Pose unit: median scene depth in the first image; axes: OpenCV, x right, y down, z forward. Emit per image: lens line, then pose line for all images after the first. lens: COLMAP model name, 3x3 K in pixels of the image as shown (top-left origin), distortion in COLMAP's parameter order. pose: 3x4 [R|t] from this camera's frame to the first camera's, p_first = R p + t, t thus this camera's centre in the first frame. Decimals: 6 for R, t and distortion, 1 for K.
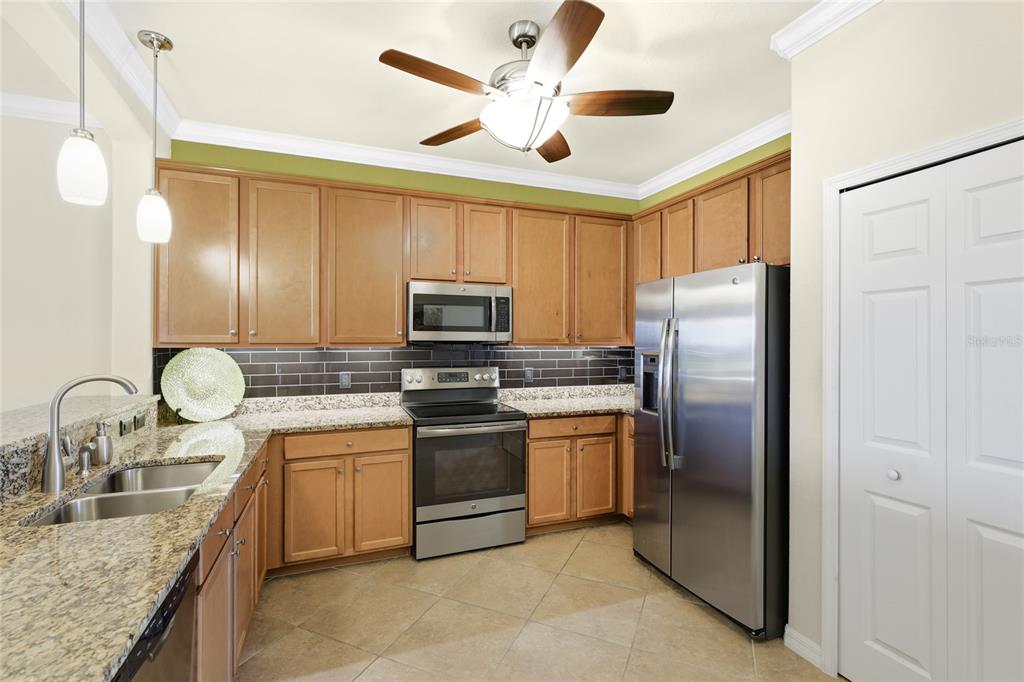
lens RADIAL K [[460.3, 0, 511.1], [0, 460.3, 341.7], [0, 0, 1]] dist [-0.002332, 0.001553]
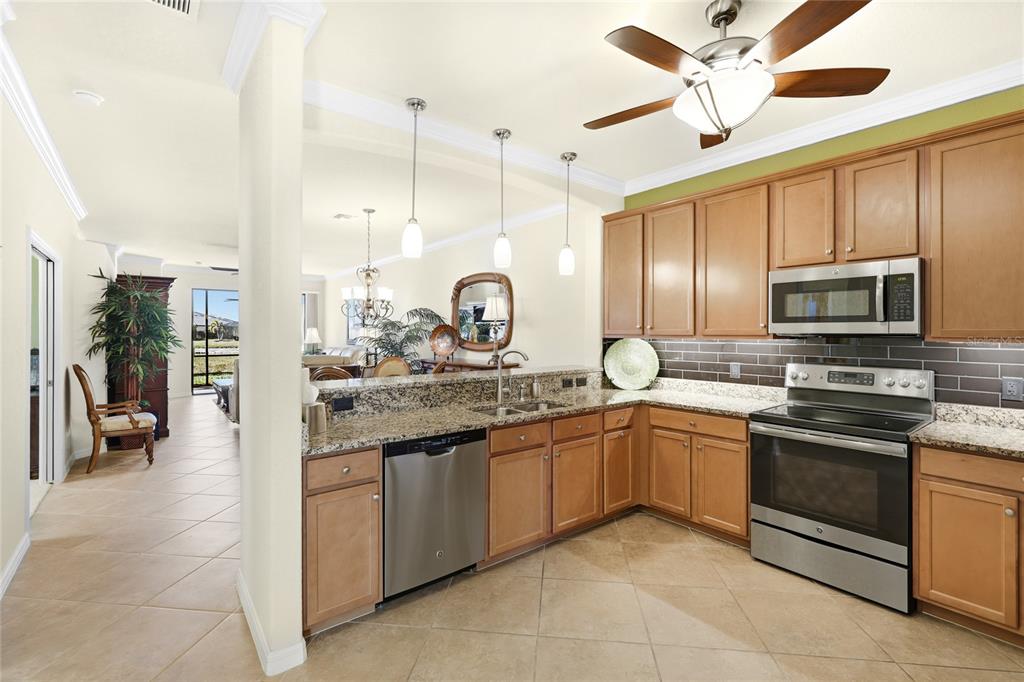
lens RADIAL K [[460.3, 0, 508.8], [0, 460.3, 334.1], [0, 0, 1]] dist [-0.002332, 0.001553]
pose [[0.292464, 0.001801, -0.956275, 0.527789], [-0.003784, 0.999993, 0.000726, 0.000622], [0.956269, 0.003406, 0.292468, 0.195731]]
